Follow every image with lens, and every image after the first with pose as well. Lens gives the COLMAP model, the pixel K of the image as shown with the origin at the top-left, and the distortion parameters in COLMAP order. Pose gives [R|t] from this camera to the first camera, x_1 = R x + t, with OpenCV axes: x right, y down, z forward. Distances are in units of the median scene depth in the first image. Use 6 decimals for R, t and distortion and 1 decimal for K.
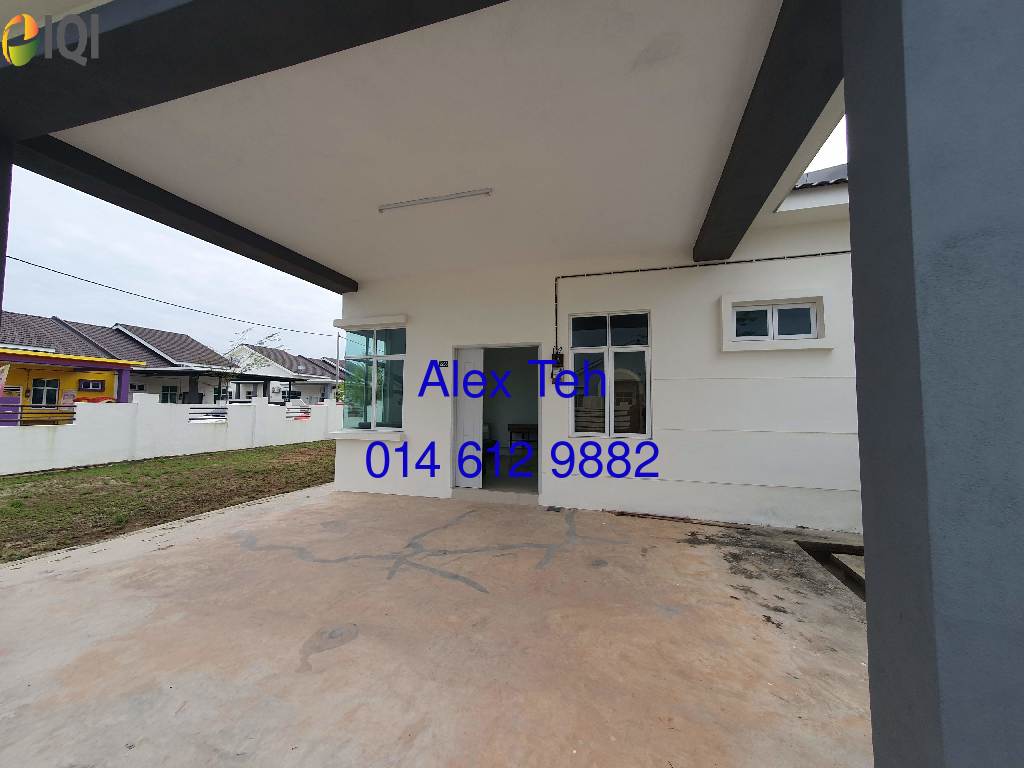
lens RADIAL K [[408.6, 0, 512.1], [0, 408.6, 386.7], [0, 0, 1]] dist [0.004084, 0.000247]
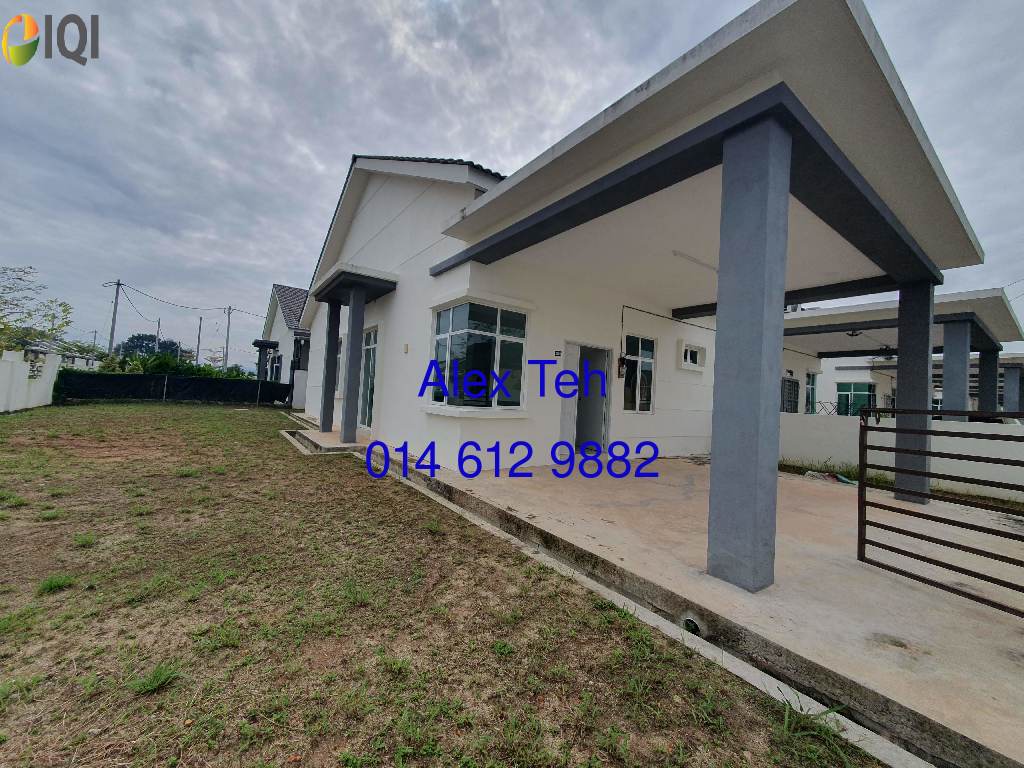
lens RADIAL K [[408.6, 0, 512.7], [0, 408.6, 380.9], [0, 0, 1]] dist [0.004084, 0.000247]
pose [[0.610890, 0.049429, 0.790171, -1.326470], [-0.110196, 0.993643, 0.023037, 0.012583], [-0.784009, -0.101147, 0.612454, 0.393826]]
